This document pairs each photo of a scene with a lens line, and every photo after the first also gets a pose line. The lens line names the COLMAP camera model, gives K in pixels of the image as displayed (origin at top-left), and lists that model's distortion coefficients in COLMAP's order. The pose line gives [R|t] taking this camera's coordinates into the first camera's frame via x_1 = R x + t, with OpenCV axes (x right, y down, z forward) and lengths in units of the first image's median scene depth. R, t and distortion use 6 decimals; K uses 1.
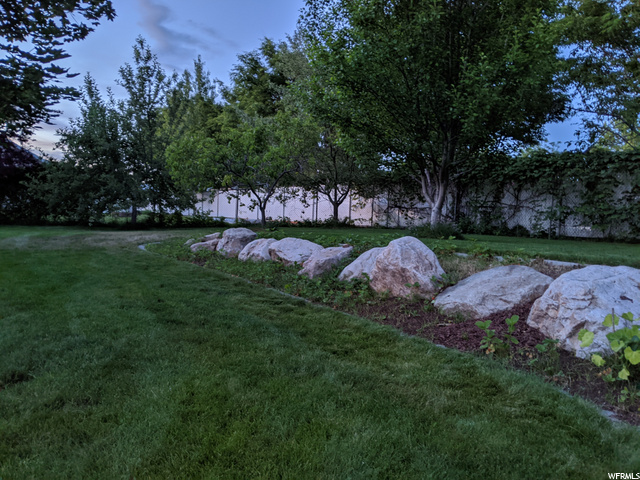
lens RADIAL K [[442.2, 0, 320.0], [0, 442.2, 240.0], [0, 0, 1]] dist [0.001048, -0.000944]
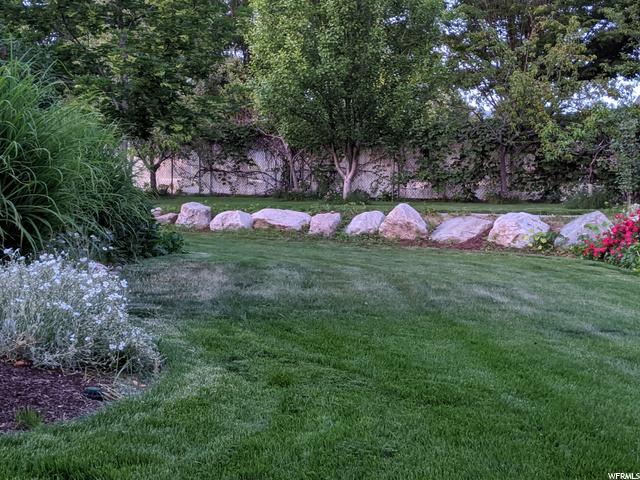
lens RADIAL K [[531.4, 0, 322.1], [0, 531.4, 250.4], [0, 0, 1]] dist [0.086001, -0.114857]
pose [[0.916500, -0.076000, 0.392749, -0.903679], [0.045625, 0.995240, 0.086120, -0.019884], [-0.397425, -0.061010, 0.915604, -0.746076]]
